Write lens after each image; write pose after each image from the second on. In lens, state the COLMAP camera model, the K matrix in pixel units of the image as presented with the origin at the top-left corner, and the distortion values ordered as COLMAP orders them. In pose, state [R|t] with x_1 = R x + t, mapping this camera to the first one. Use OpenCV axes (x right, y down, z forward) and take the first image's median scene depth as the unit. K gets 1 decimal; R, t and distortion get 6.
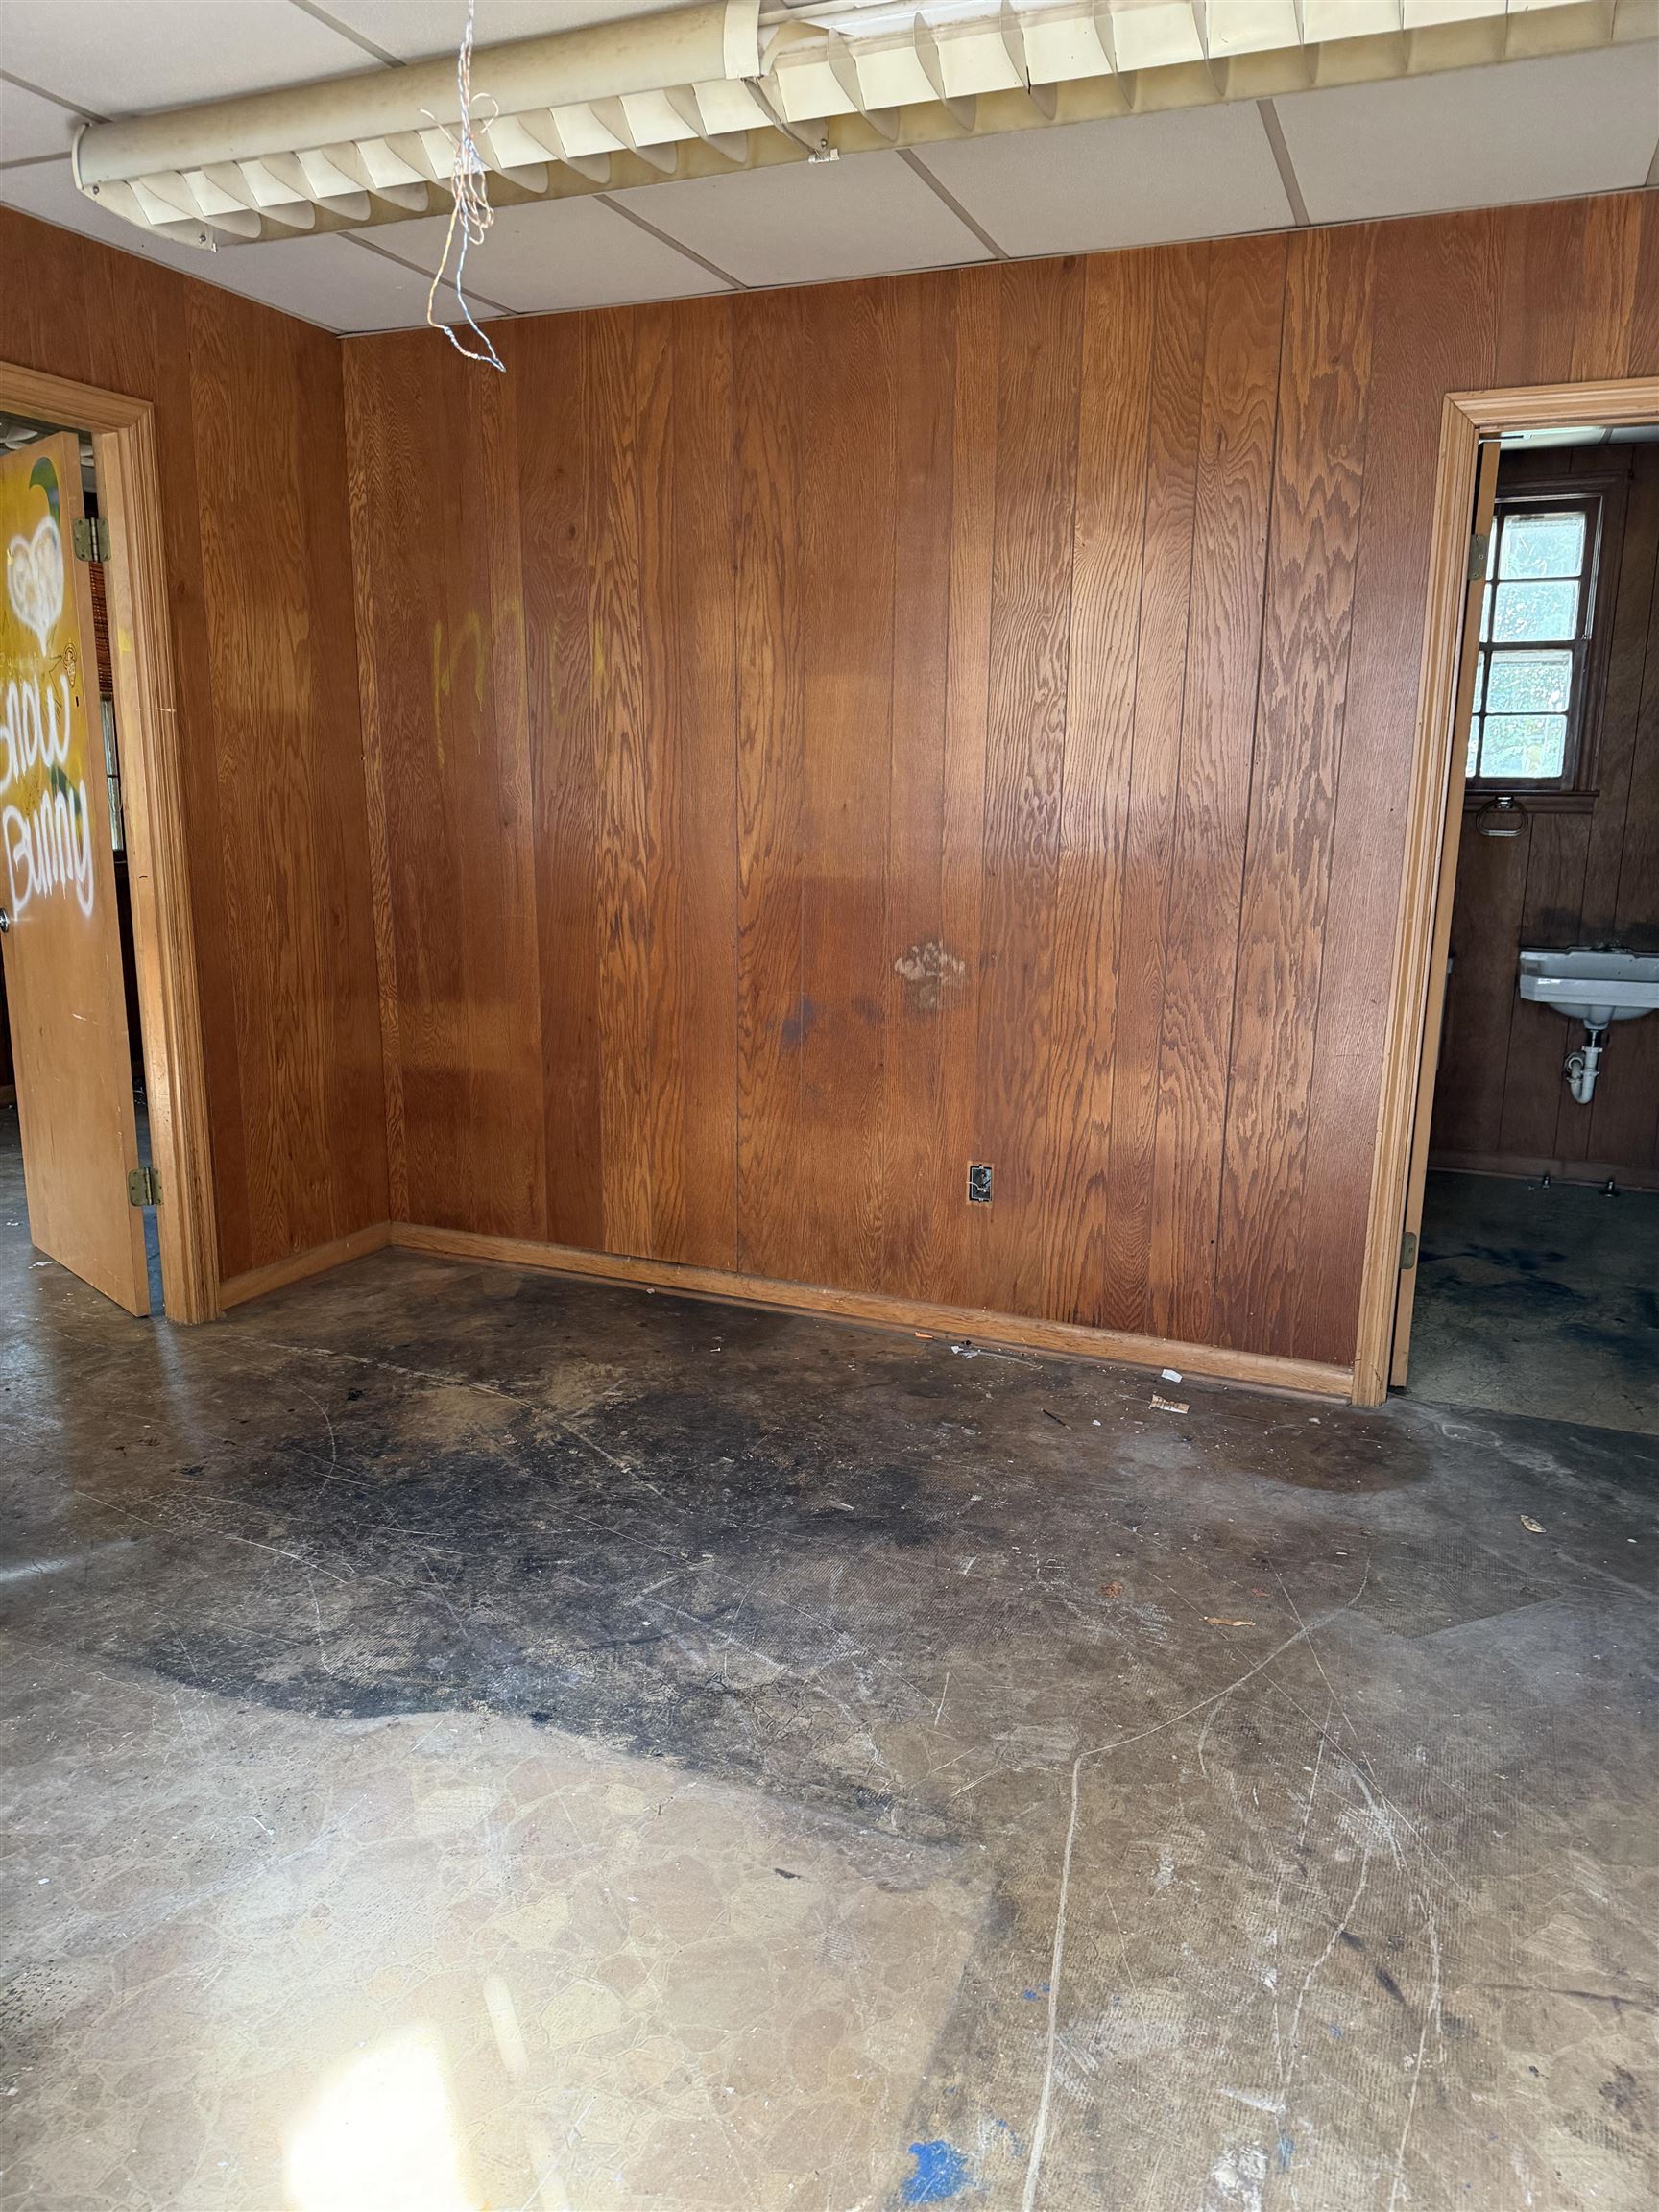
lens RADIAL K [[1560.6, 0, 824.1], [0, 1560.6, 1102.9], [0, 0, 1]] dist [0.055040, -0.058877]
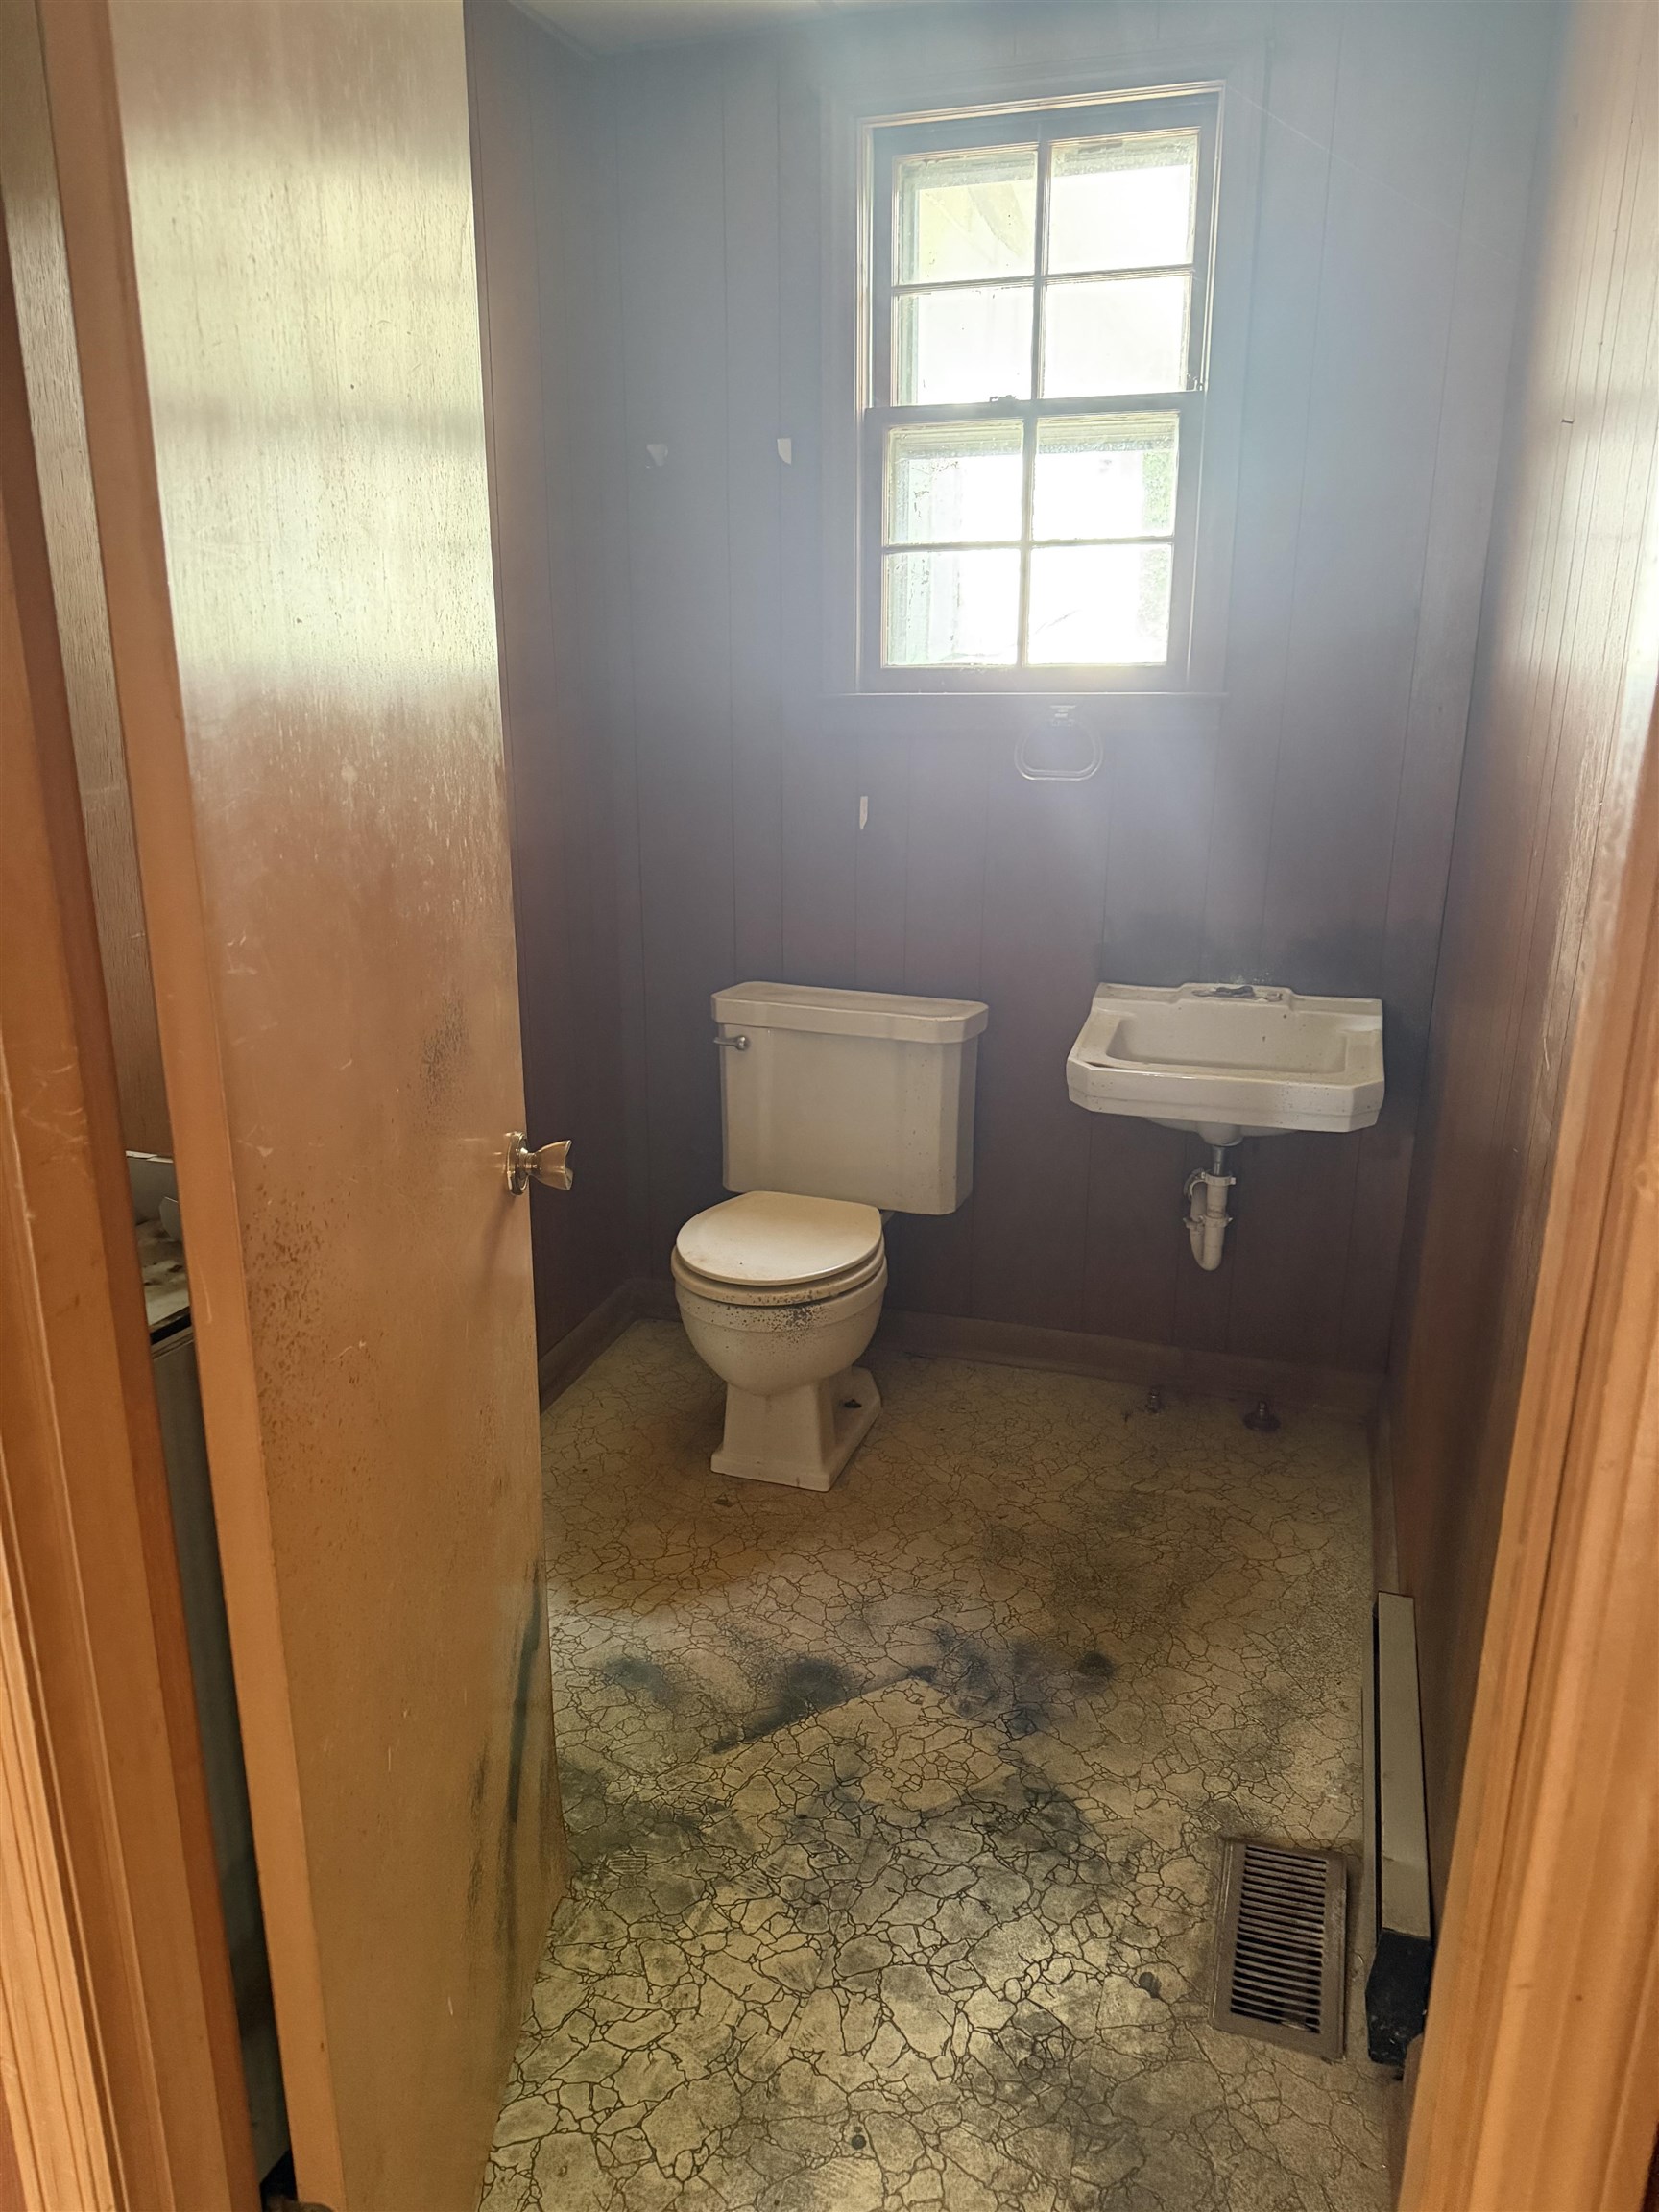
lens RADIAL K [[1560.6, 0, 834.1], [0, 1560.6, 1111.5], [0, 0, 1]] dist [0.055040, -0.058877]
pose [[0.995831, -0.036875, 0.083433, 0.314265], [0.030551, 0.996652, 0.075840, -0.101409], [-0.085950, -0.072974, 0.993623, 0.483654]]
